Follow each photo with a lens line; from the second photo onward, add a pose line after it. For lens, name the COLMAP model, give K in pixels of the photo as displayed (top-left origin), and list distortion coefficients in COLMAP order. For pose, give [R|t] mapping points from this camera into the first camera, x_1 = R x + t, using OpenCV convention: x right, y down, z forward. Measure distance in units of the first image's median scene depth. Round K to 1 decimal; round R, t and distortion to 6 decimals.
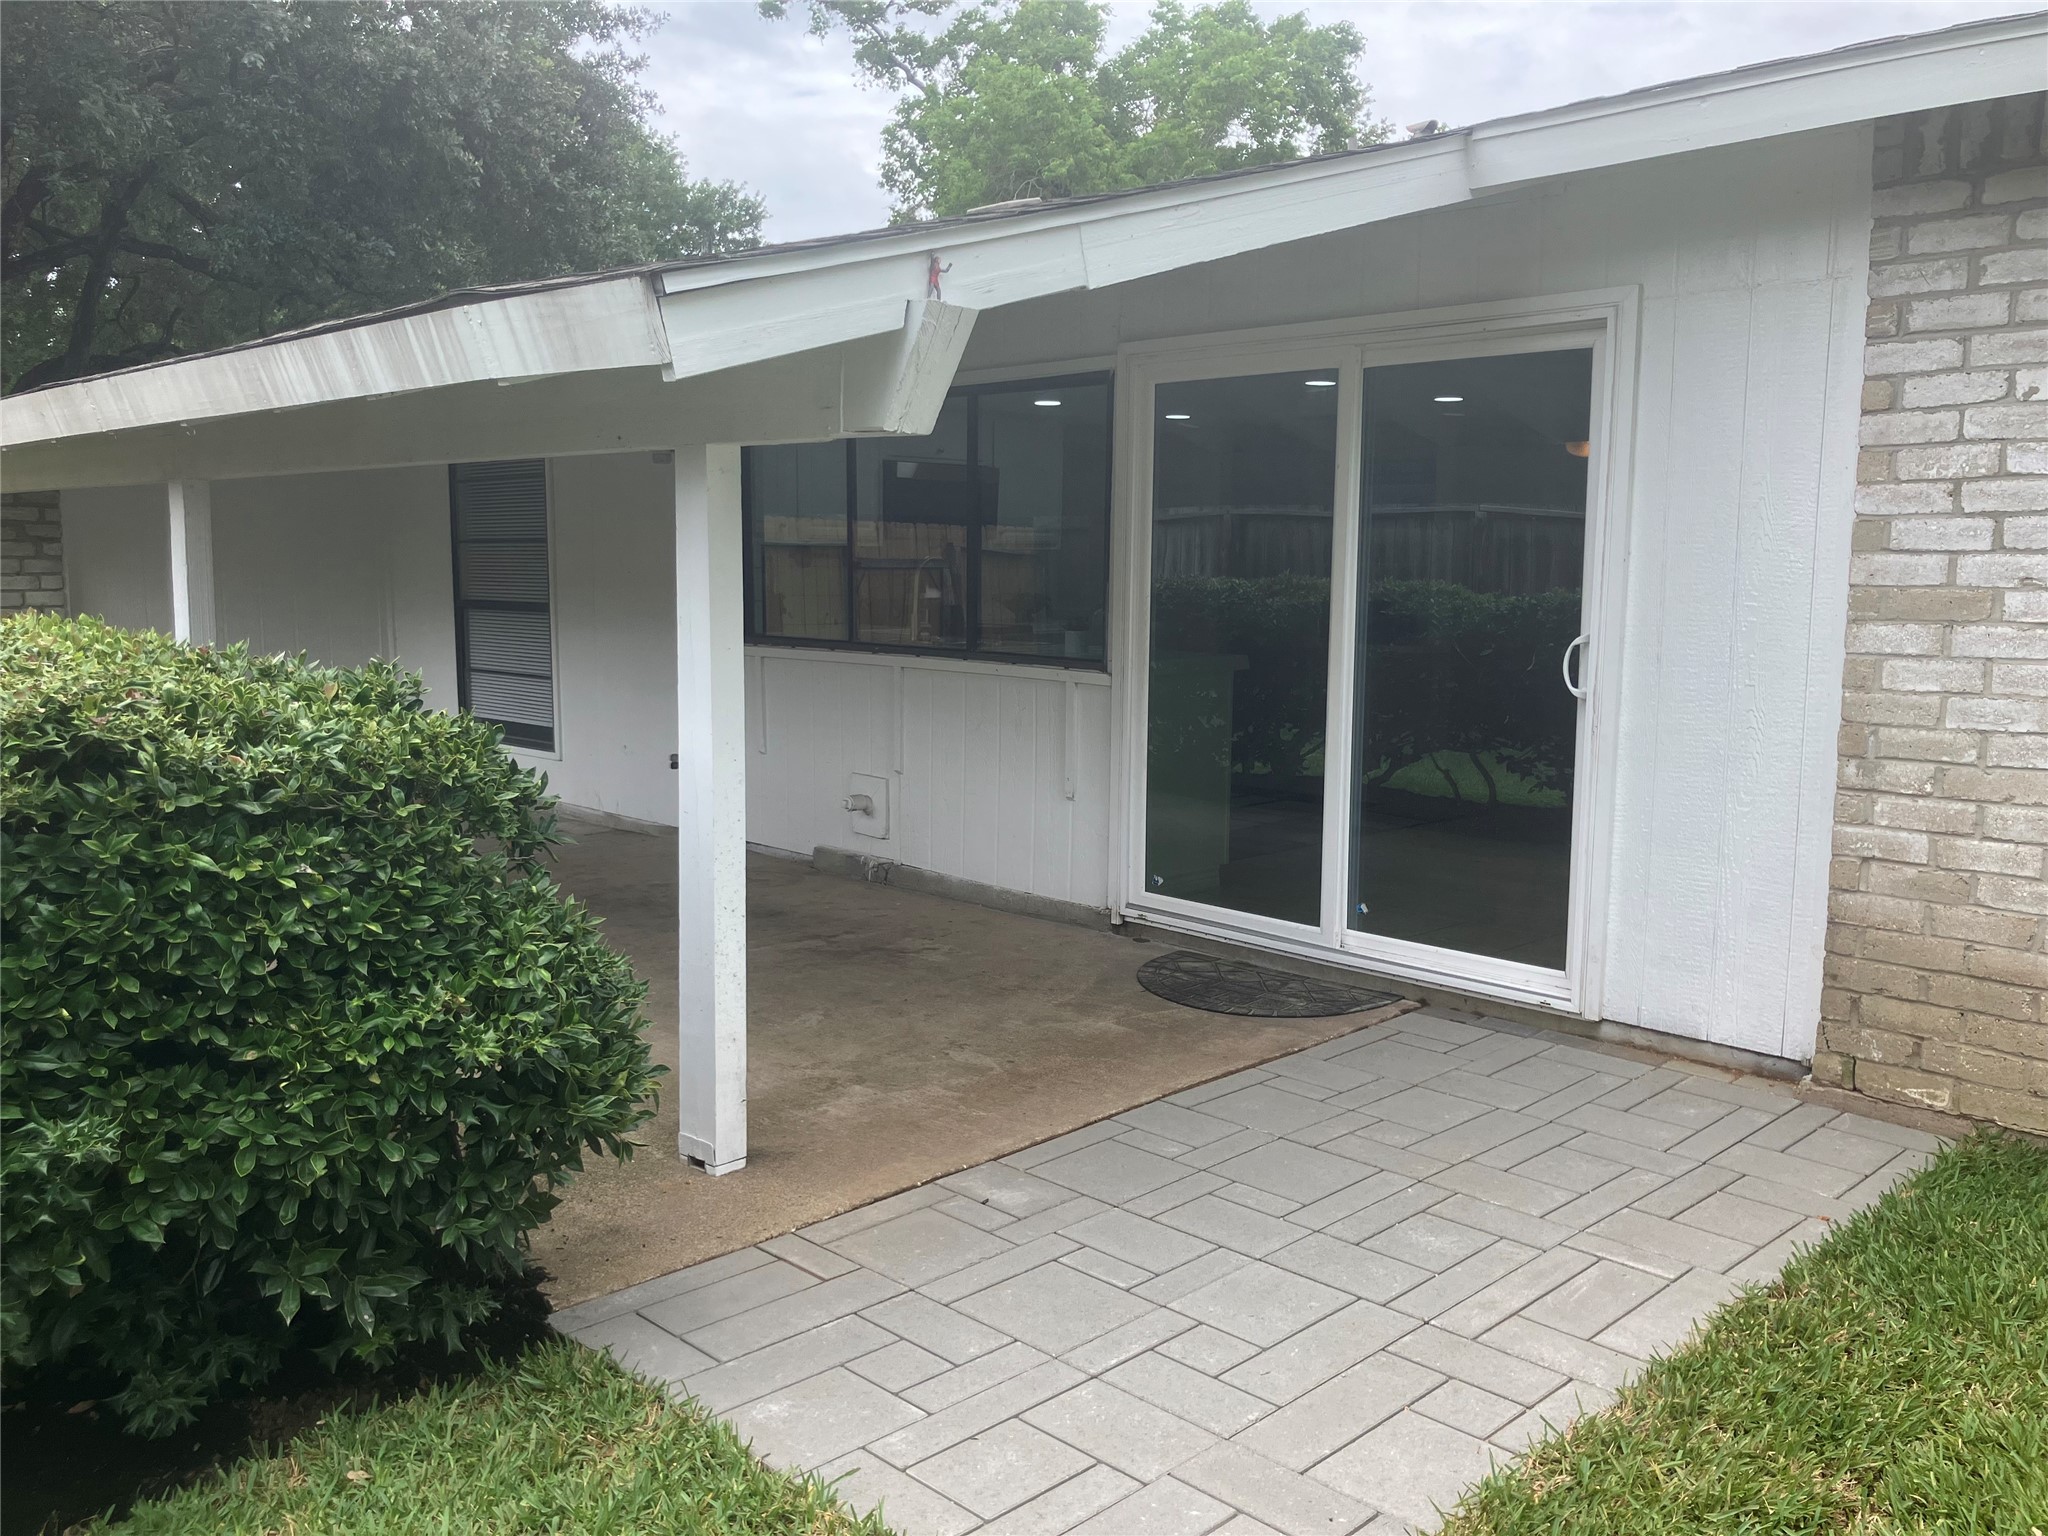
lens RADIAL K [[1693.0, 0, 1021.5], [0, 1693.0, 763.8], [0, 0, 1]] dist [0.042084, -0.053287]
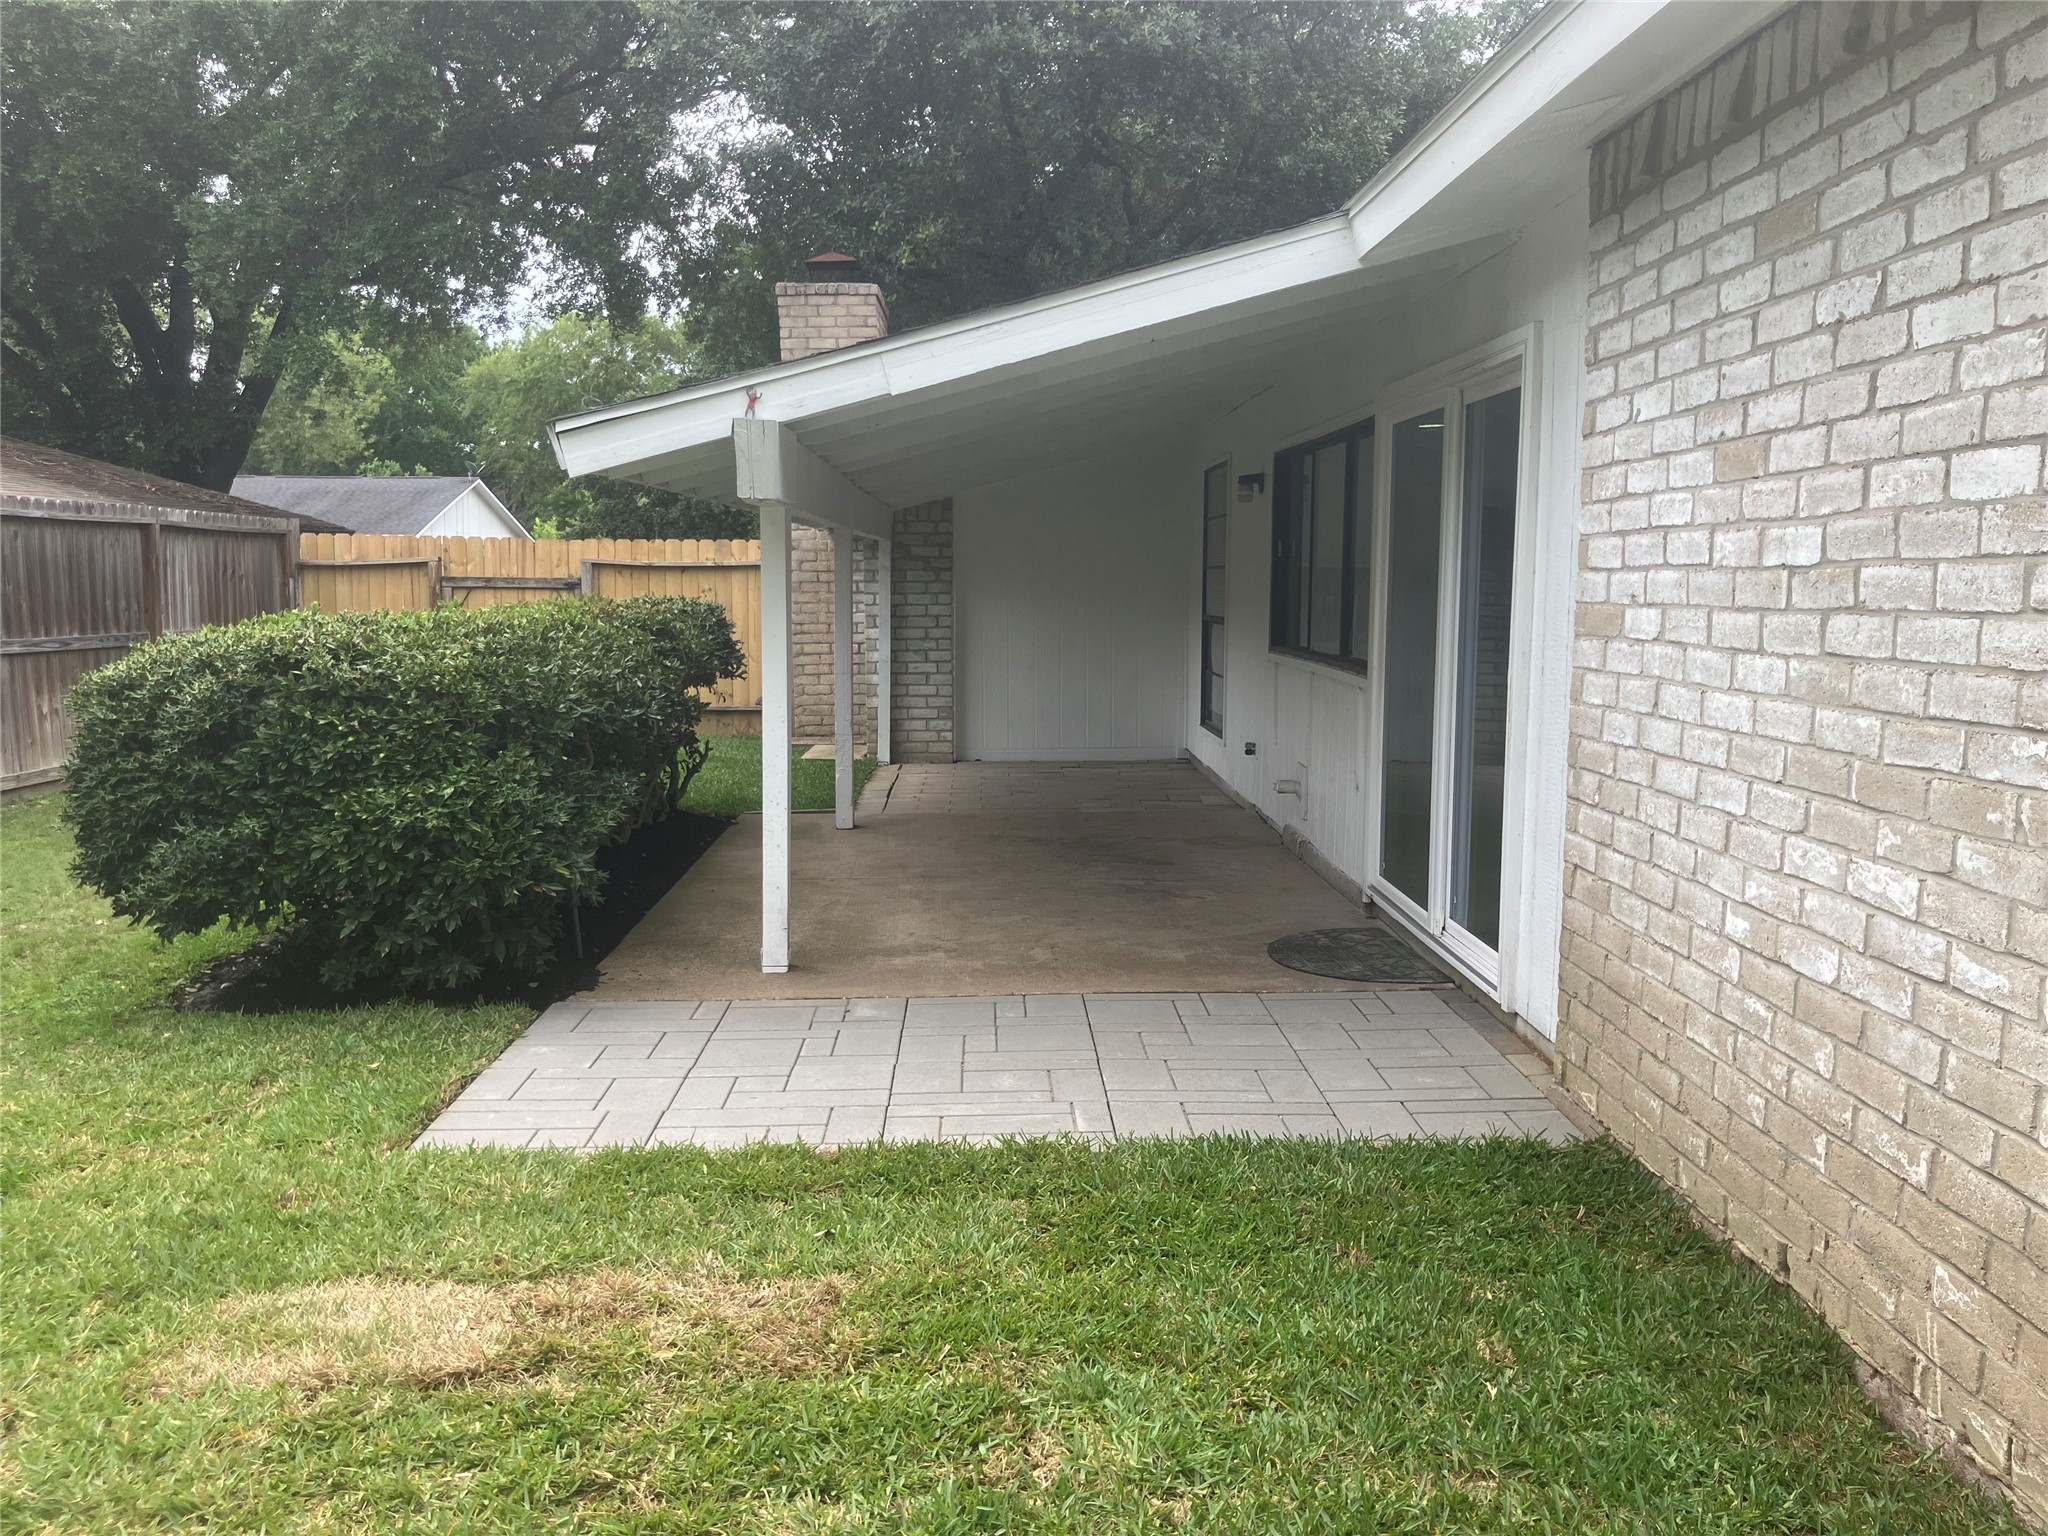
lens RADIAL K [[1693.0, 0, 1025.9], [0, 1693.0, 767.7], [0, 0, 1]] dist [0.042084, -0.053287]
pose [[0.729723, 0.074295, -0.679695, 1.038431], [-0.084341, 0.996268, 0.018350, 0.005514], [0.678521, 0.043936, 0.733266, 0.011718]]
